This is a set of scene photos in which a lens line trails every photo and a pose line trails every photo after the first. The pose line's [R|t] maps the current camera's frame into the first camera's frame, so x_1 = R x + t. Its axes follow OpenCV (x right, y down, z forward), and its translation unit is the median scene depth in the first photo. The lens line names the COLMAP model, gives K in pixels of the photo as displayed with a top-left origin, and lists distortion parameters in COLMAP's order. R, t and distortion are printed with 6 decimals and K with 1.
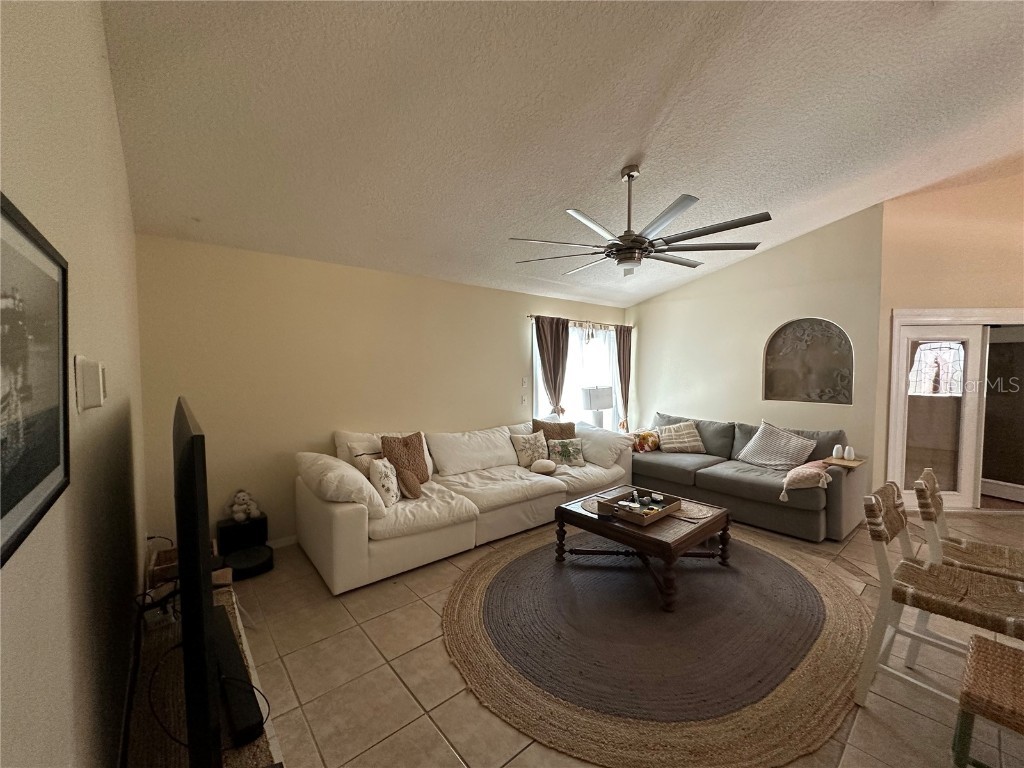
lens RADIAL K [[402.7, 0, 512.0], [0, 402.7, 384.0], [0, 0, 1]] dist [-0.001575, -0.000144]
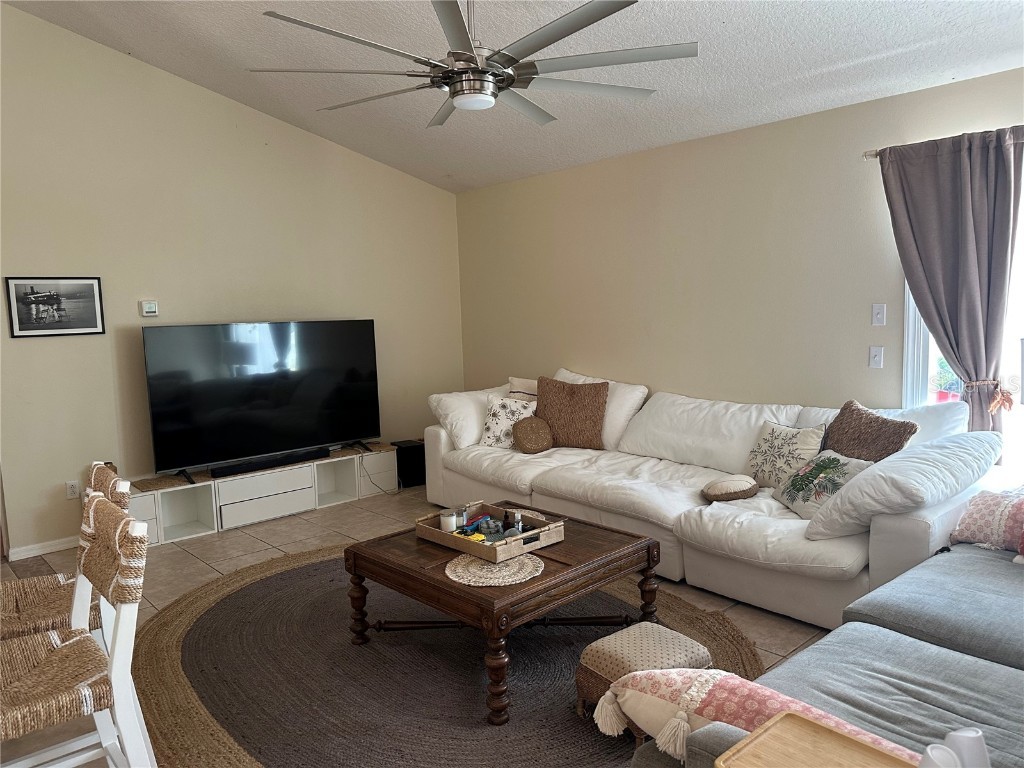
lens RADIAL K [[792.7, 0, 512.0], [0, 792.7, 384.0], [0, 0, 1]] dist [0.005088, 0.001833]
pose [[0.032986, 0.125783, -0.991509, 1.196668], [-0.024417, 0.991854, 0.125015, -0.038293], [0.999158, 0.020086, 0.035788, 0.847120]]
